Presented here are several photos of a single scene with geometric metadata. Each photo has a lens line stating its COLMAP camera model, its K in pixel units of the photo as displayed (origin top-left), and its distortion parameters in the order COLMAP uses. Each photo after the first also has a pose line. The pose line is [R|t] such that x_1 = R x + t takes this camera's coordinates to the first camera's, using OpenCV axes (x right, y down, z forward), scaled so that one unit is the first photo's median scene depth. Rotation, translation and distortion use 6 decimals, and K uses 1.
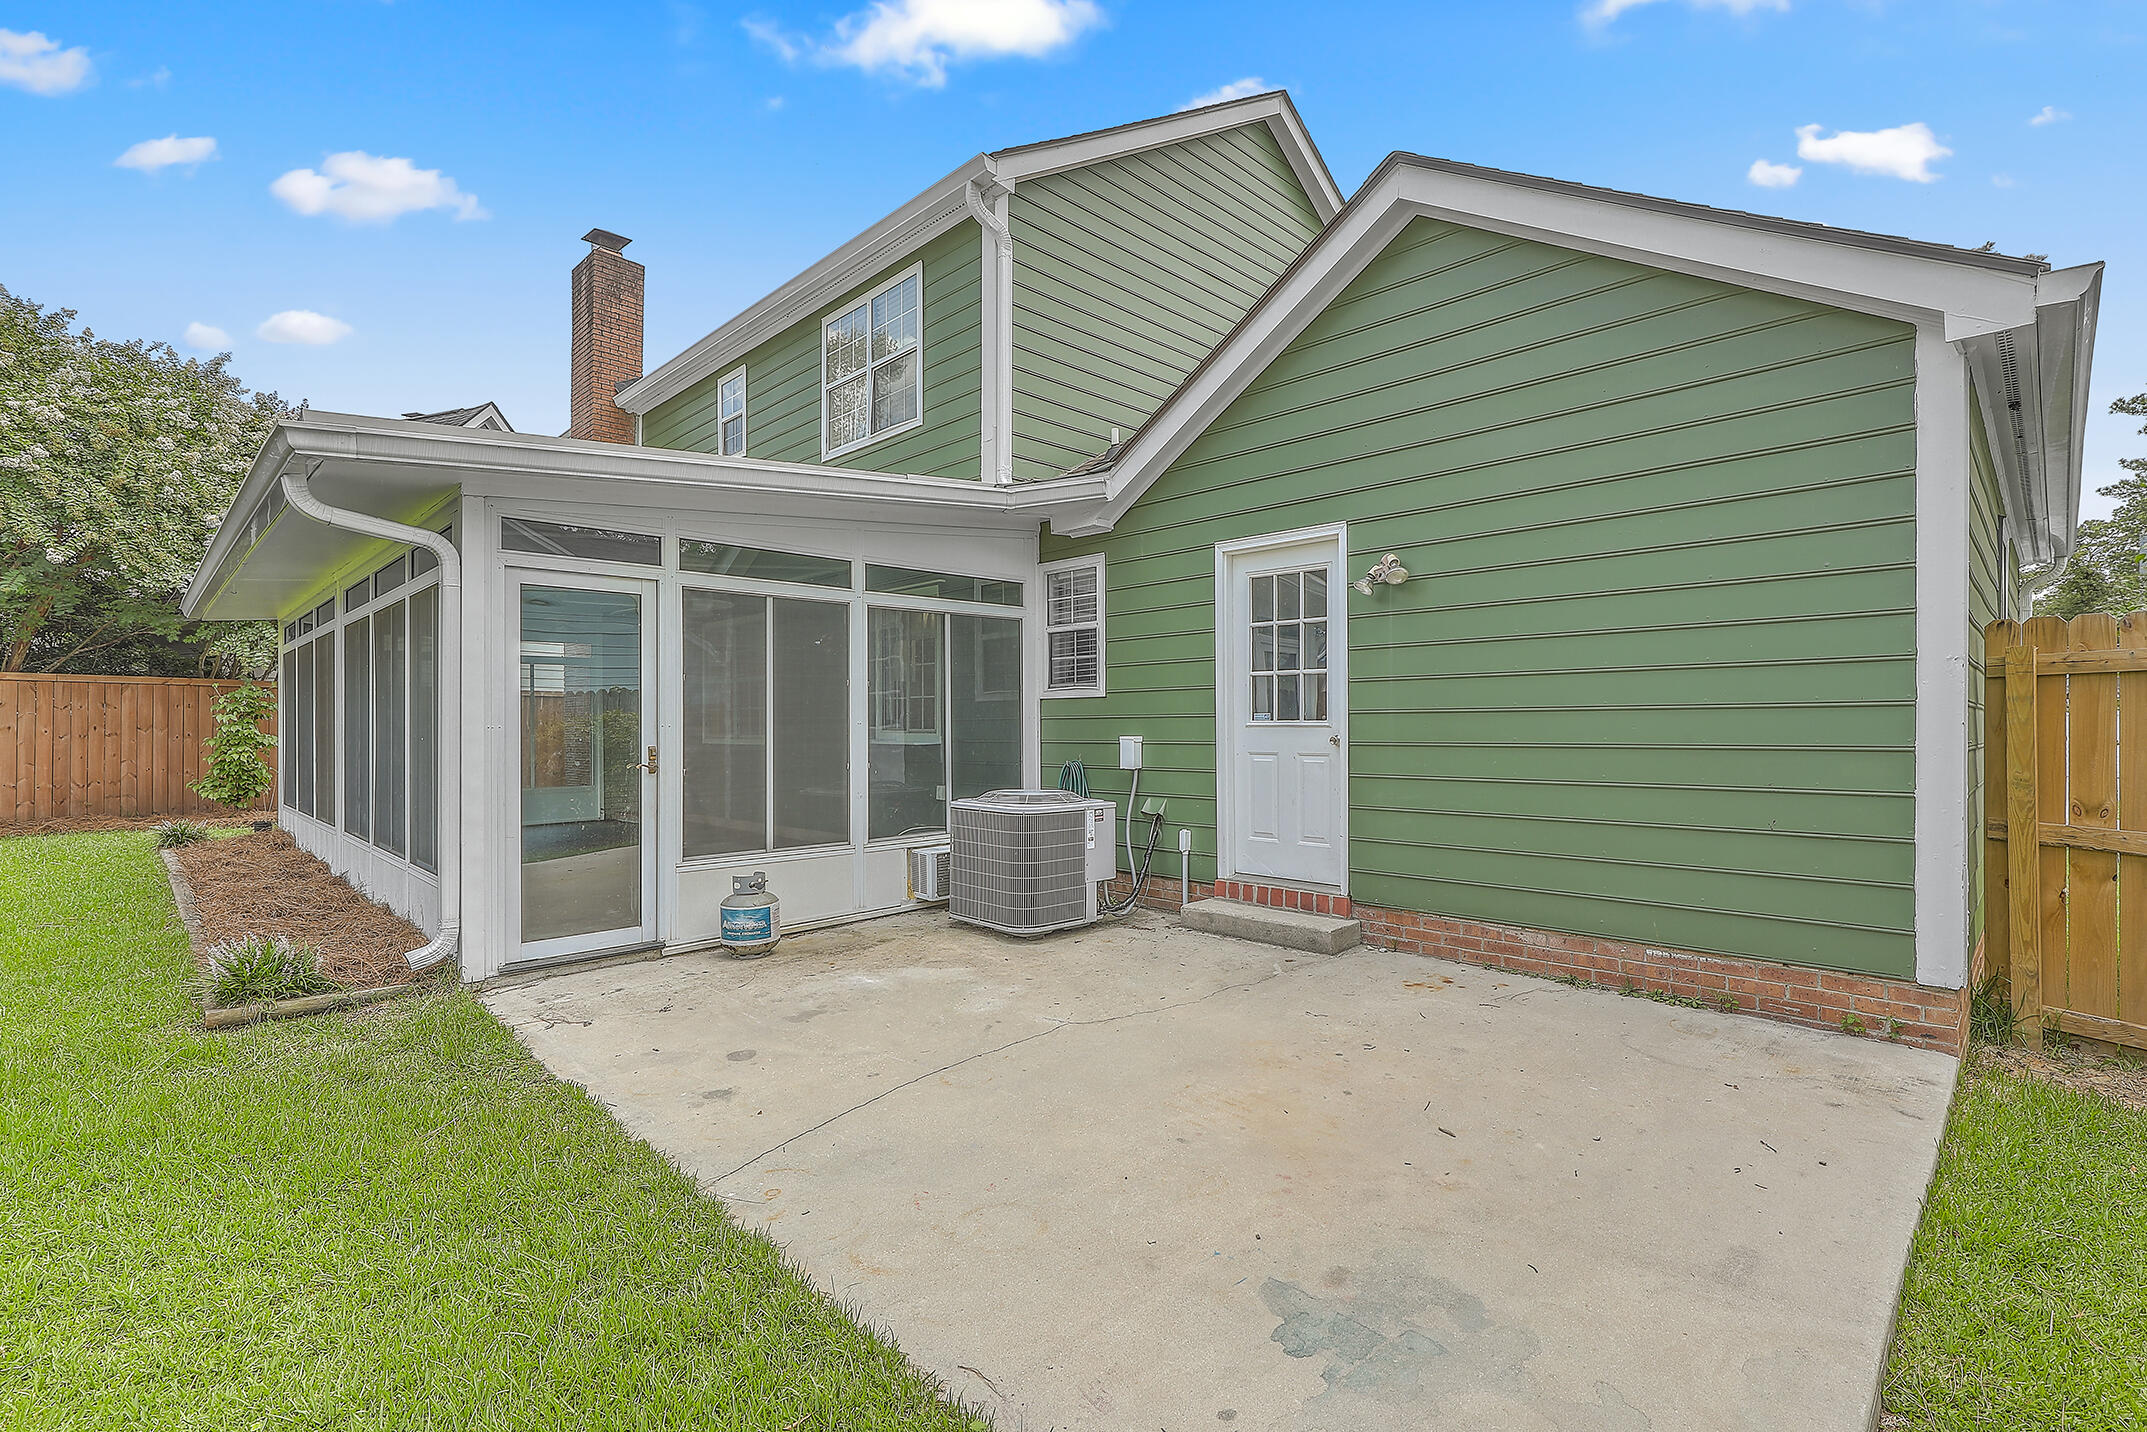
lens RADIAL K [[978.0, 0, 1082.0], [0, 978.0, 717.0], [0, 0, 1]] dist [-0.001321, 0.000041]
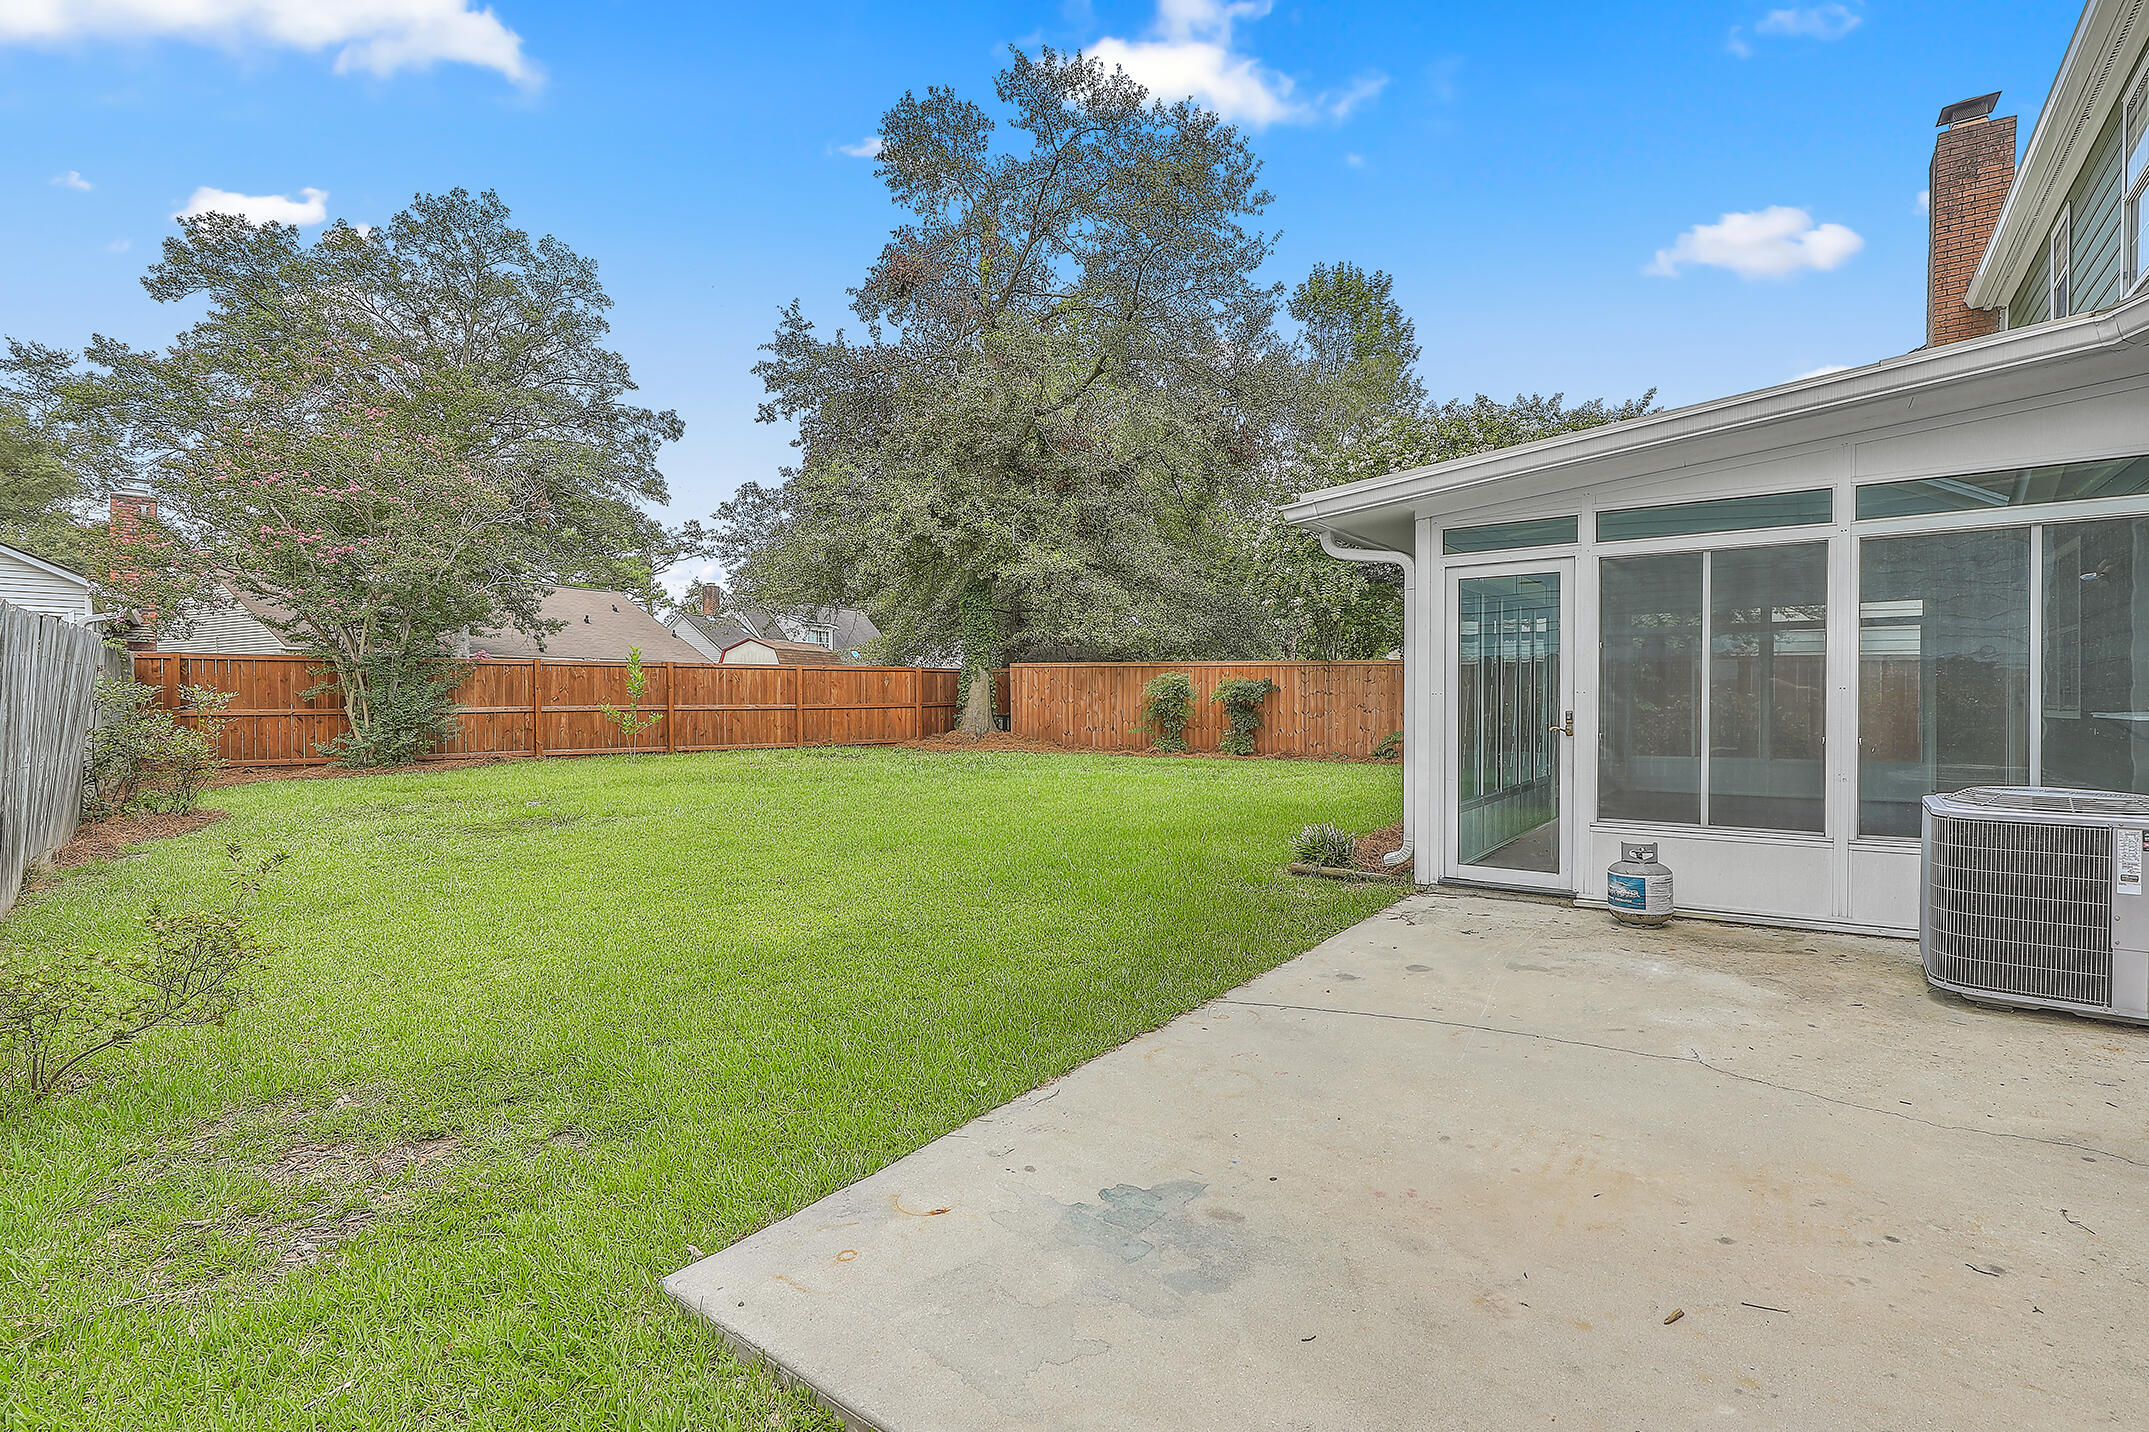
lens RADIAL K [[975.6, 0, 1079.6], [0, 975.6, 703.5], [0, 0, 1]] dist [-0.000769, -0.000145]
pose [[0.149876, 0.008356, -0.988670, 0.557581], [0.008177, 0.999920, 0.009690, 0.007313], [0.988671, -0.009537, 0.149795, 0.308321]]
